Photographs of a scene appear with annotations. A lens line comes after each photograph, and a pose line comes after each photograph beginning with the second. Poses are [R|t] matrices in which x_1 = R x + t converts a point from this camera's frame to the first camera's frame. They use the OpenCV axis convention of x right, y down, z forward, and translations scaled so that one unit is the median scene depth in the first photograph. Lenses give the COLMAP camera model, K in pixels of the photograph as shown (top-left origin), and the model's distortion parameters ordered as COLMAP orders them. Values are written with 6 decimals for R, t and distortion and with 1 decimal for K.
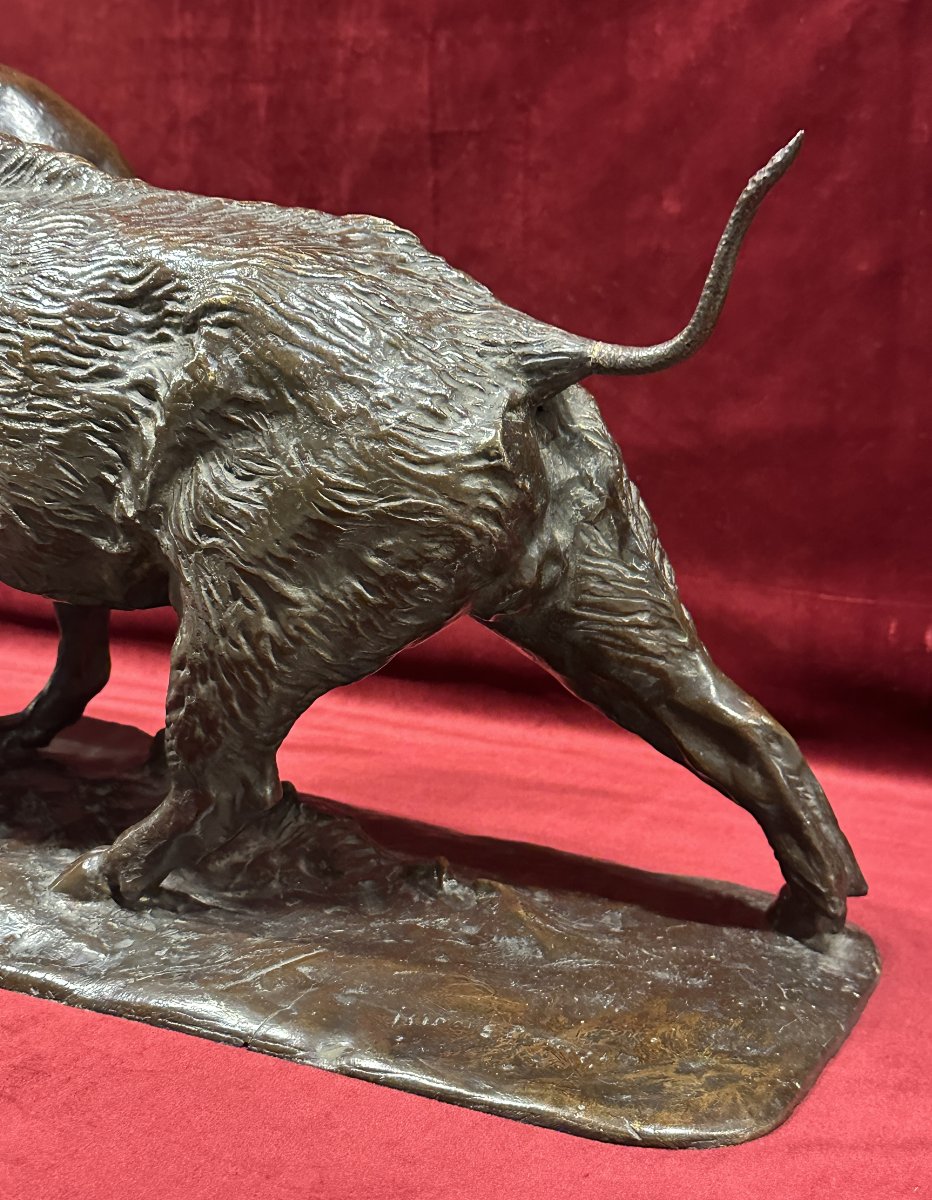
lens RADIAL K [[1760.8, 0, 468.2], [0, 1760.8, 623.3], [0, 0, 1]] dist [0.111481, -0.078859]
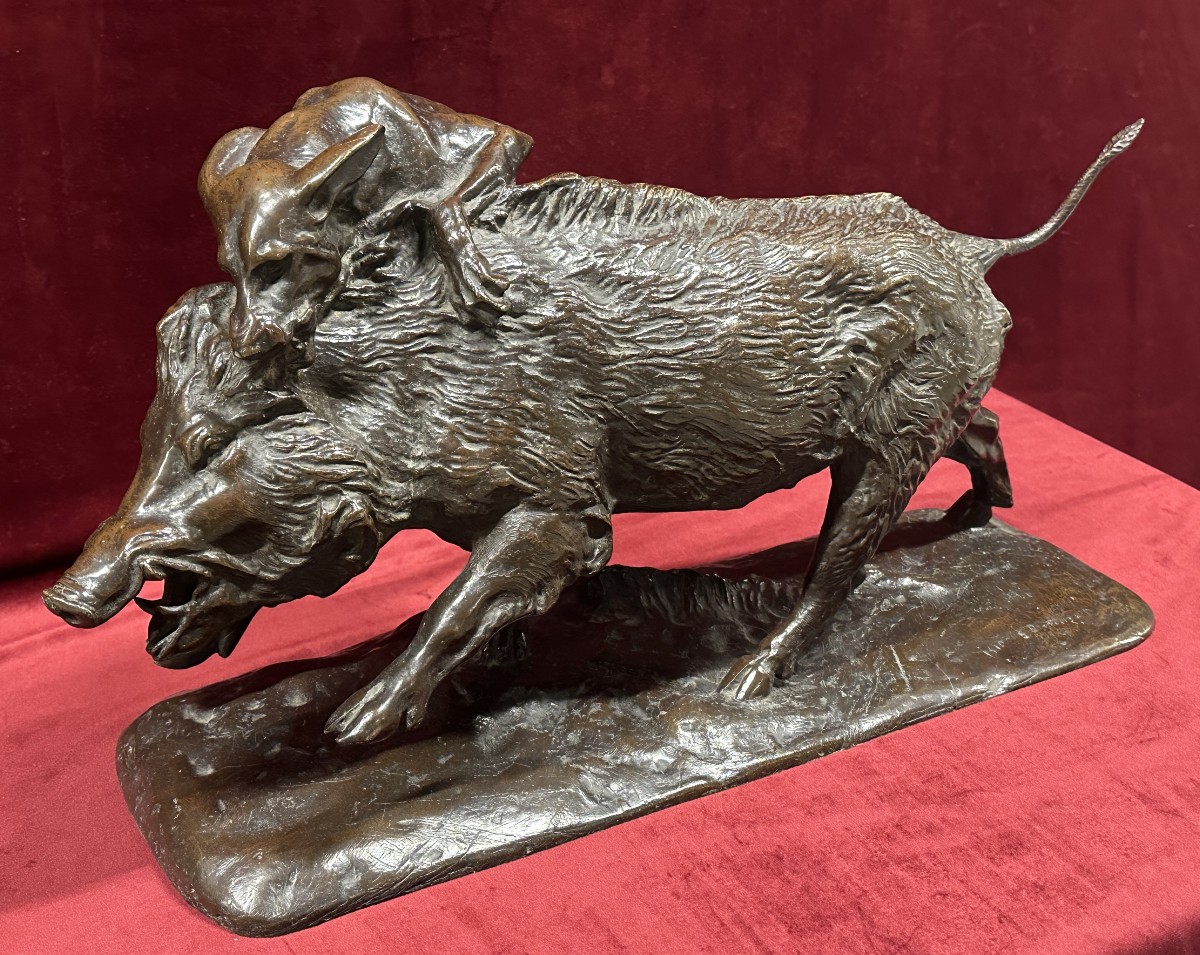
lens RADIAL K [[1707.9, 0, 600.0], [0, 1707.9, 477.5], [0, 0, 1]] dist [0.060926, 0.003967]
pose [[0.548499, -0.364683, 0.752433, -1.406491], [0.195914, 0.930878, 0.308355, -0.510682], [-0.812875, -0.021720, 0.582033, 0.338027]]
